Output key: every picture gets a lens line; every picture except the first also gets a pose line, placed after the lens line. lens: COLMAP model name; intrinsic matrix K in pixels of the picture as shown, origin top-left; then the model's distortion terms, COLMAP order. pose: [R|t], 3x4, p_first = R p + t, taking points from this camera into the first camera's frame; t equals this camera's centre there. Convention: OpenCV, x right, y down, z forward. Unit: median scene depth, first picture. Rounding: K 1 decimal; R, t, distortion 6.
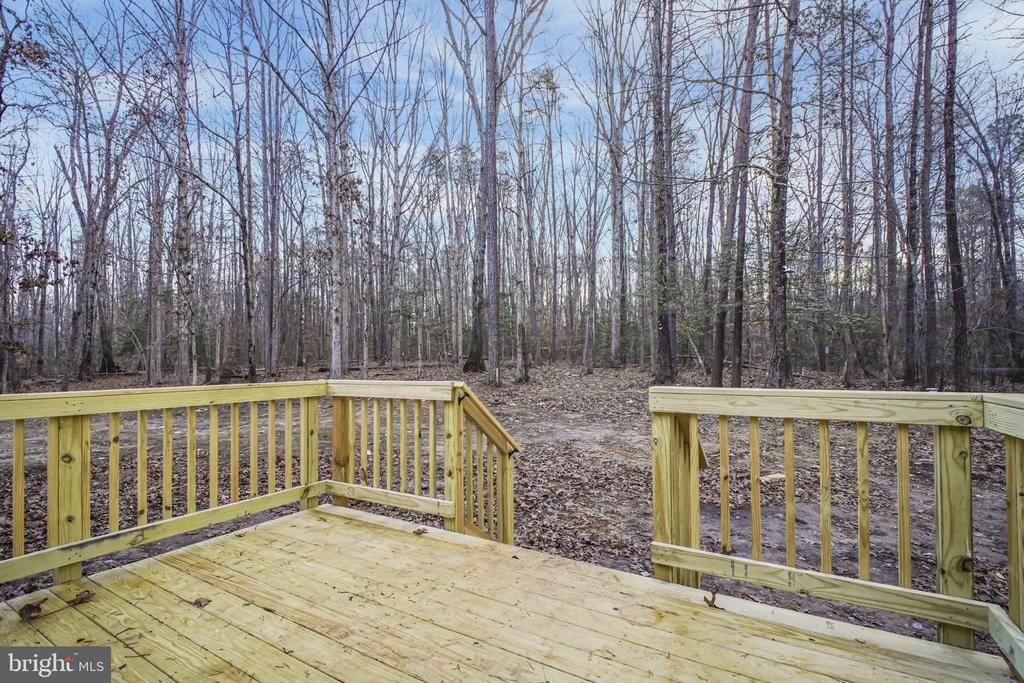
lens RADIAL K [[480.8, 0, 505.1], [0, 480.8, 358.6], [0, 0, 1]] dist [0.002598, -0.010599]
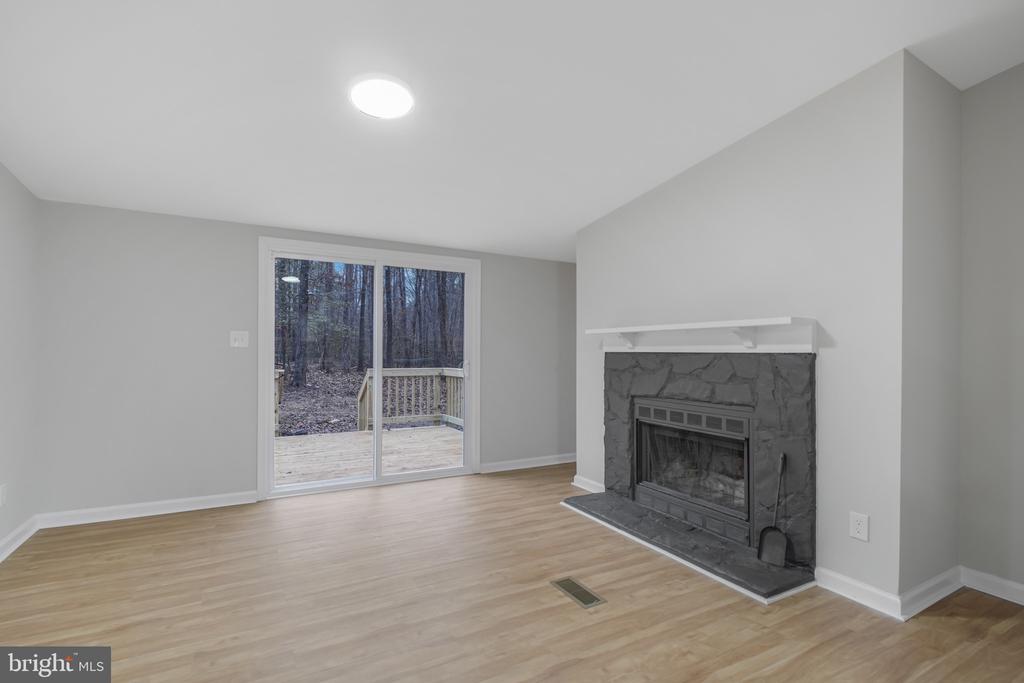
lens RADIAL K [[480.8, 0, 505.1], [0, 480.8, 358.6], [0, 0, 1]] dist [0.002598, -0.010599]
pose [[0.510239, 0.001307, 0.860032, -1.438719], [-0.016989, 0.999819, 0.008559, -0.032670], [-0.859865, -0.018979, 0.510169, -1.009651]]
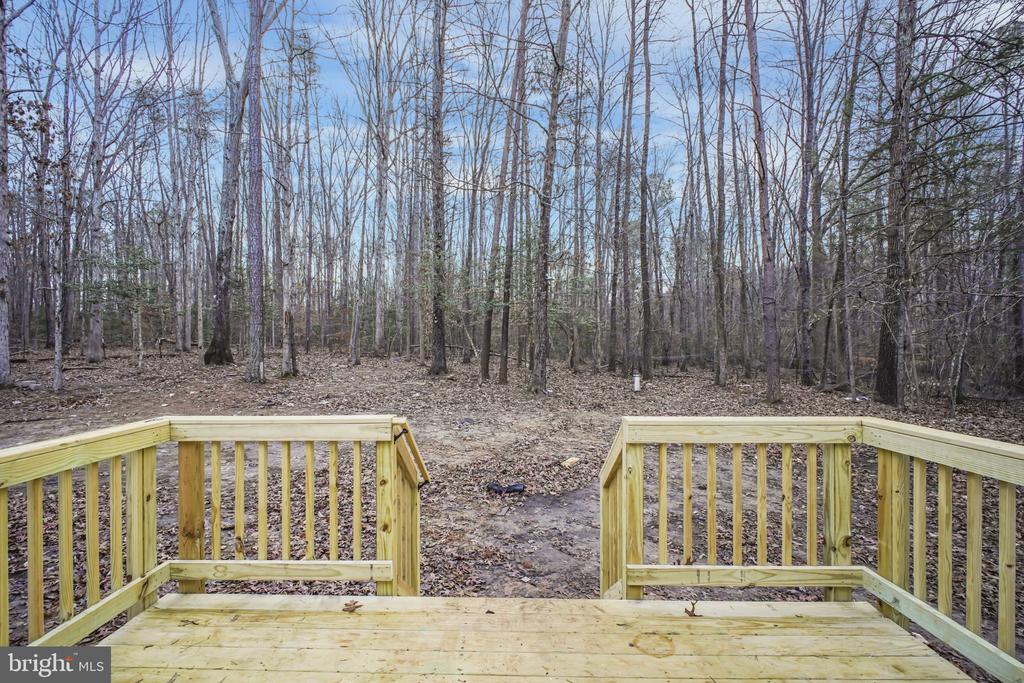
lens RADIAL K [[474.5, 0, 510.9], [0, 474.5, 349.4], [0, 0, 1]] dist [-0.004304, -0.001571]
pose [[0.862276, 0.002467, 0.506433, -0.327740], [-0.008194, 0.999925, 0.009081, -0.075271], [-0.506372, -0.011980, 0.862232, 0.175307]]
